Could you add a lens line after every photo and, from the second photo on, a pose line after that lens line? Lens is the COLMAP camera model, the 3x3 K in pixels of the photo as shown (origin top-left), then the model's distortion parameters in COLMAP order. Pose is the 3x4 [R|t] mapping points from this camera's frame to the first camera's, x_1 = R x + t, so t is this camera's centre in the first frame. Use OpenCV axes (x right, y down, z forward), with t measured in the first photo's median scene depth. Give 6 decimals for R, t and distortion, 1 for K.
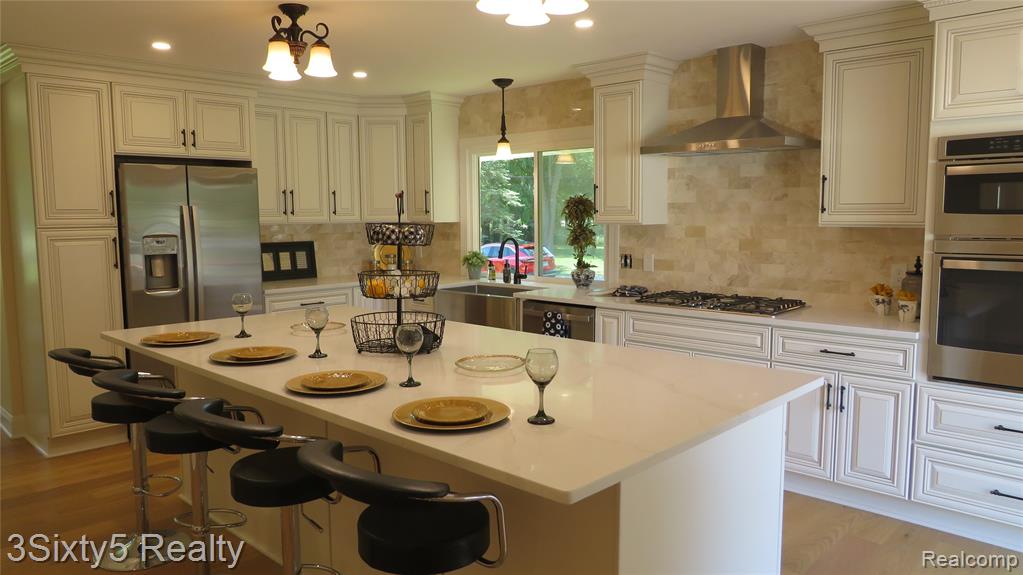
lens RADIAL K [[725.7, 0, 514.2], [0, 725.7, 288.5], [0, 0, 1]] dist [-0.029732, 0.010656]
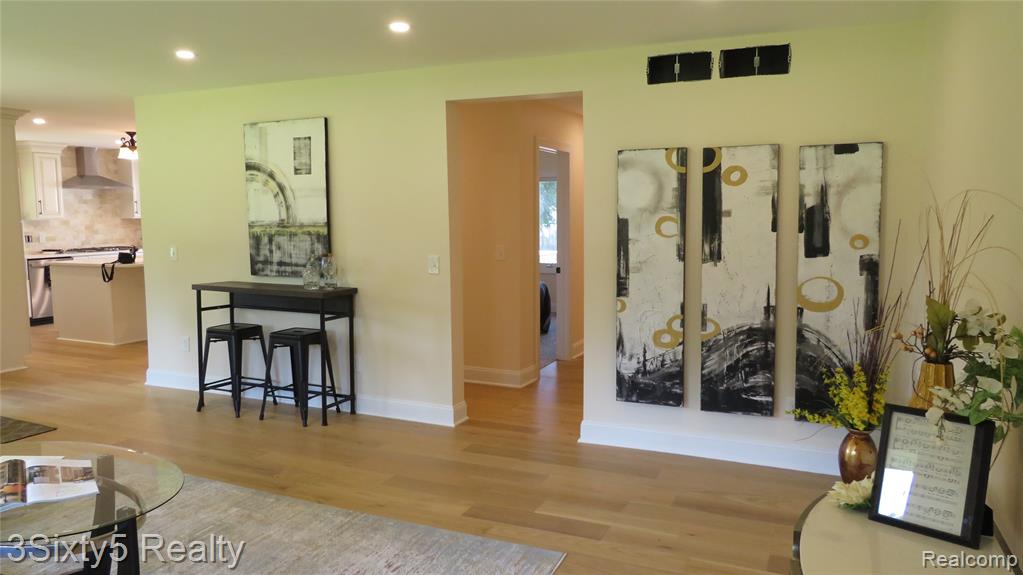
lens RADIAL K [[725.7, 0, 508.8], [0, 725.7, 285.9], [0, 0, 1]] dist [-0.029732, 0.010656]
pose [[-0.333397, -0.091937, 0.938293, -2.297702], [0.104736, 0.985462, 0.133774, -0.039580], [-0.936951, 0.142873, -0.318920, 0.456244]]
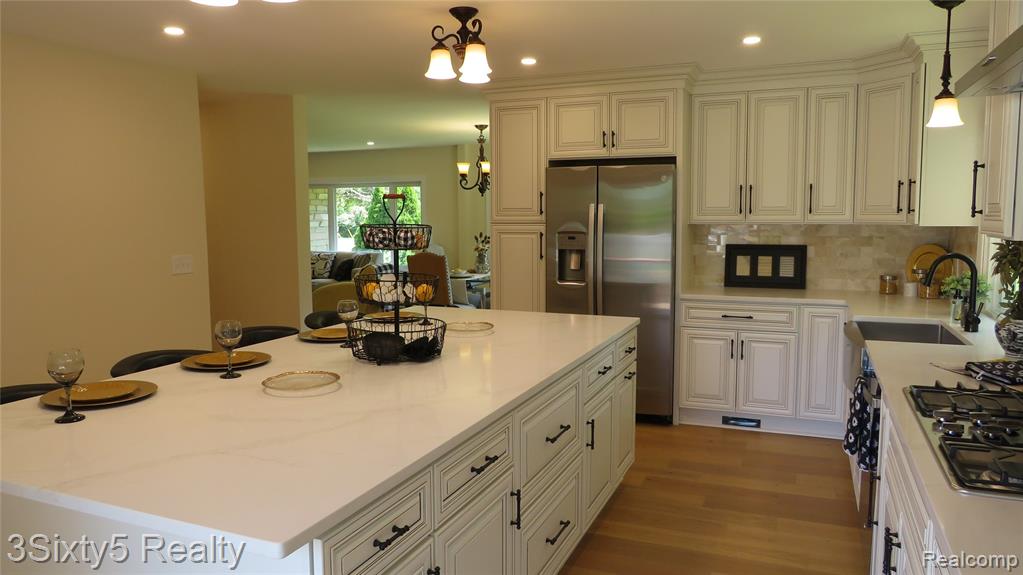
lens RADIAL K [[725.7, 0, 505.4], [0, 725.7, 285.0], [0, 0, 1]] dist [-0.029732, 0.010656]
pose [[0.353894, 0.096271, -0.930318, 0.497038], [-0.093849, 0.993323, 0.067091, -0.057483], [0.930565, 0.063566, 0.360566, 0.508539]]
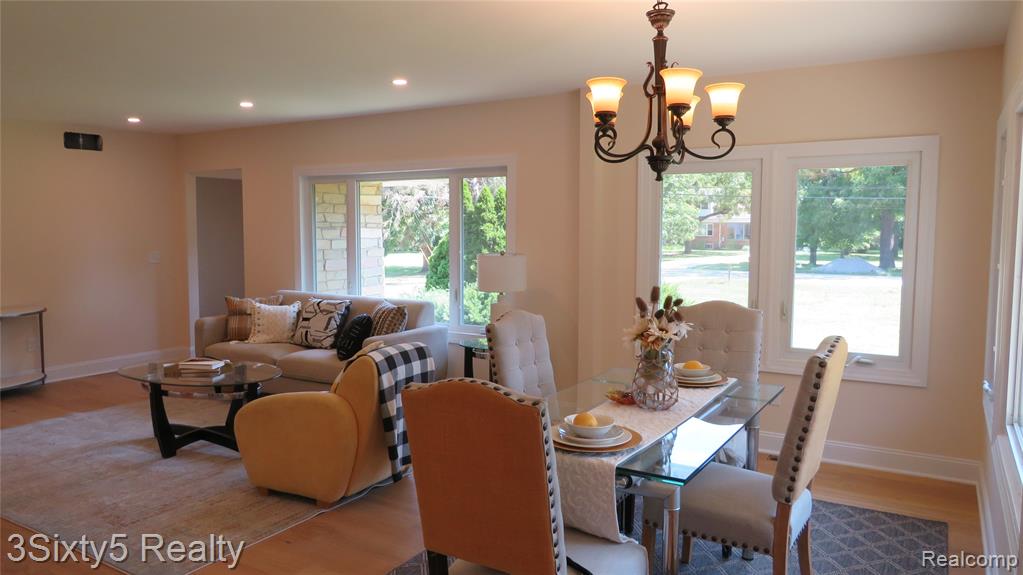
lens RADIAL K [[725.7, 0, 511.5], [0, 725.7, 288.6], [0, 0, 1]] dist [-0.029732, 0.010656]
pose [[0.215166, 0.088206, -0.972586, -0.620920], [-0.106850, 0.992060, 0.066333, -0.086130], [0.970715, 0.089648, 0.222882, 0.834445]]
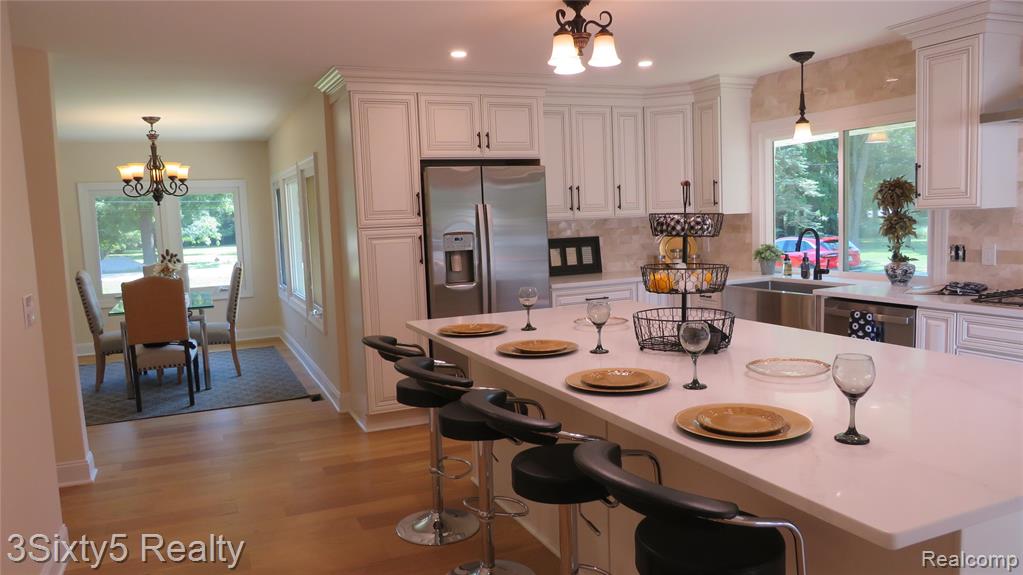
lens RADIAL K [[725.7, 0, 511.8], [0, 725.7, 289.2], [0, 0, 1]] dist [-0.029732, 0.010656]
pose [[0.923720, 0.008877, -0.382965, -0.004043], [-0.006598, 0.999952, 0.007265, 0.001667], [0.383011, -0.004184, 0.923734, 0.033422]]
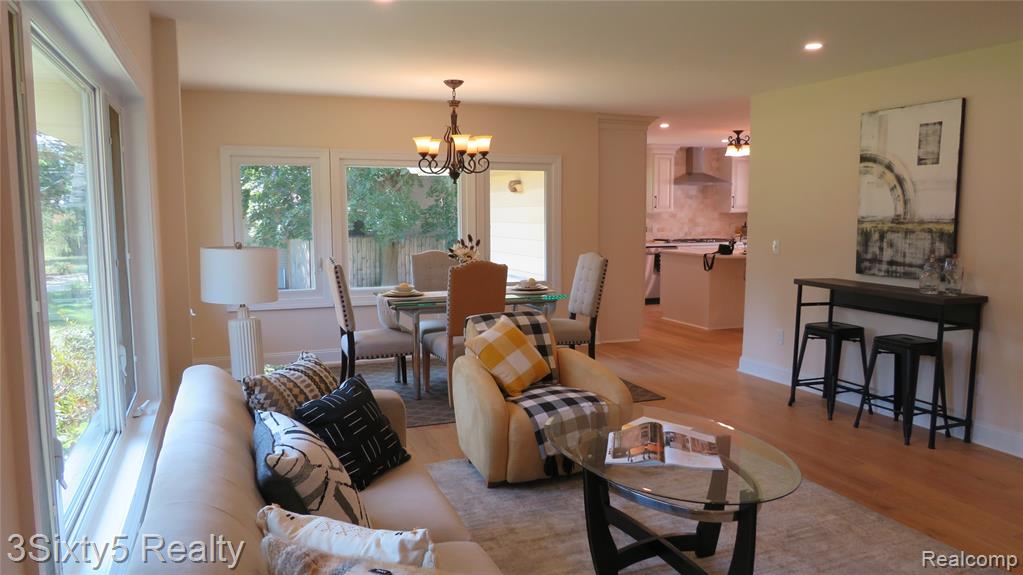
lens RADIAL K [[725.7, 0, 508.2], [0, 725.7, 288.0], [0, 0, 1]] dist [-0.029732, 0.010656]
pose [[0.407003, -0.096575, 0.908307, -2.280437], [0.095881, 0.993419, 0.062662, -0.041712], [-0.908380, 0.061586, 0.413584, 0.499876]]
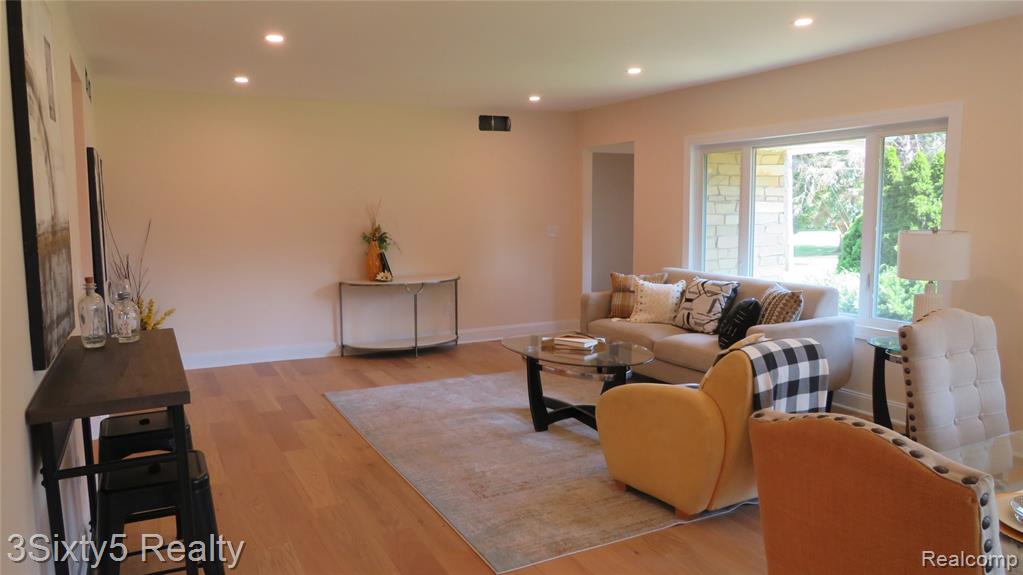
lens RADIAL K [[725.7, 0, 512.4], [0, 725.7, 288.9], [0, 0, 1]] dist [-0.029732, 0.010656]
pose [[-0.325386, 0.116013, -0.938438, -0.736747], [-0.089057, 0.984274, 0.152558, -0.081731], [0.941378, 0.133214, -0.309937, 0.865043]]
